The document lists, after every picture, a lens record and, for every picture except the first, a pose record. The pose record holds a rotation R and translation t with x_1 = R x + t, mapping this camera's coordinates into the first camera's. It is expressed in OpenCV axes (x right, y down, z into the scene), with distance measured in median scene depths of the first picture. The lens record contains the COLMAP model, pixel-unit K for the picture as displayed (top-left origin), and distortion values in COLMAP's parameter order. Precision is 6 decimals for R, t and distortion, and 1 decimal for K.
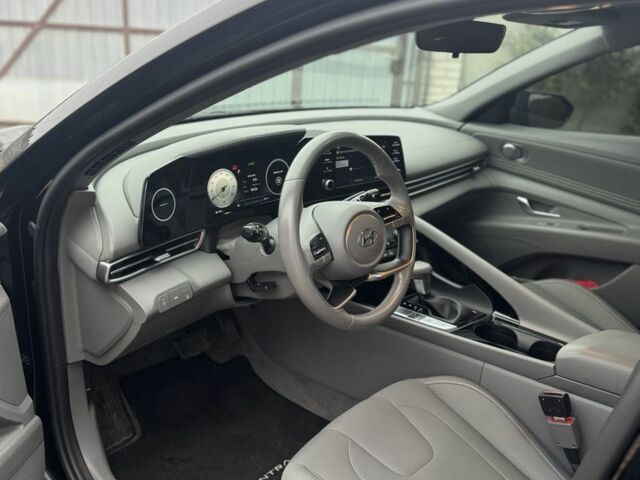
lens RADIAL K [[623.8, 0, 320.0], [0, 623.8, 240.0], [0, 0, 1]] dist [0.152637, -0.322340]
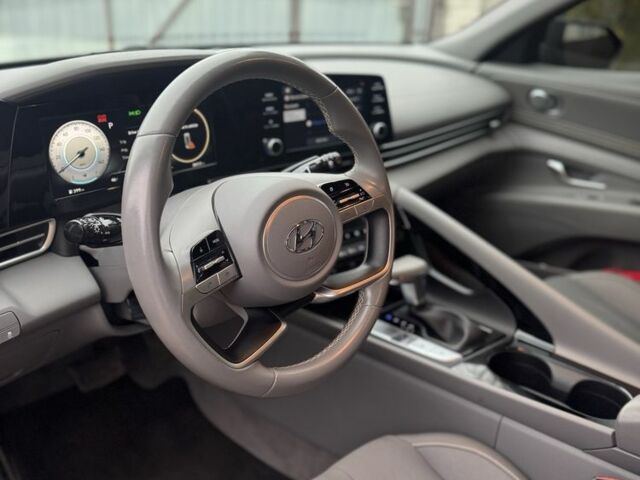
lens RADIAL K [[623.8, 0, 320.0], [0, 623.8, 240.0], [0, 0, 1]] dist [0.152637, -0.322340]
pose [[0.999611, -0.003862, -0.027633, 0.083520], [0.005396, 0.998436, 0.055654, -0.025637], [0.027375, -0.055782, 0.998068, 0.324400]]
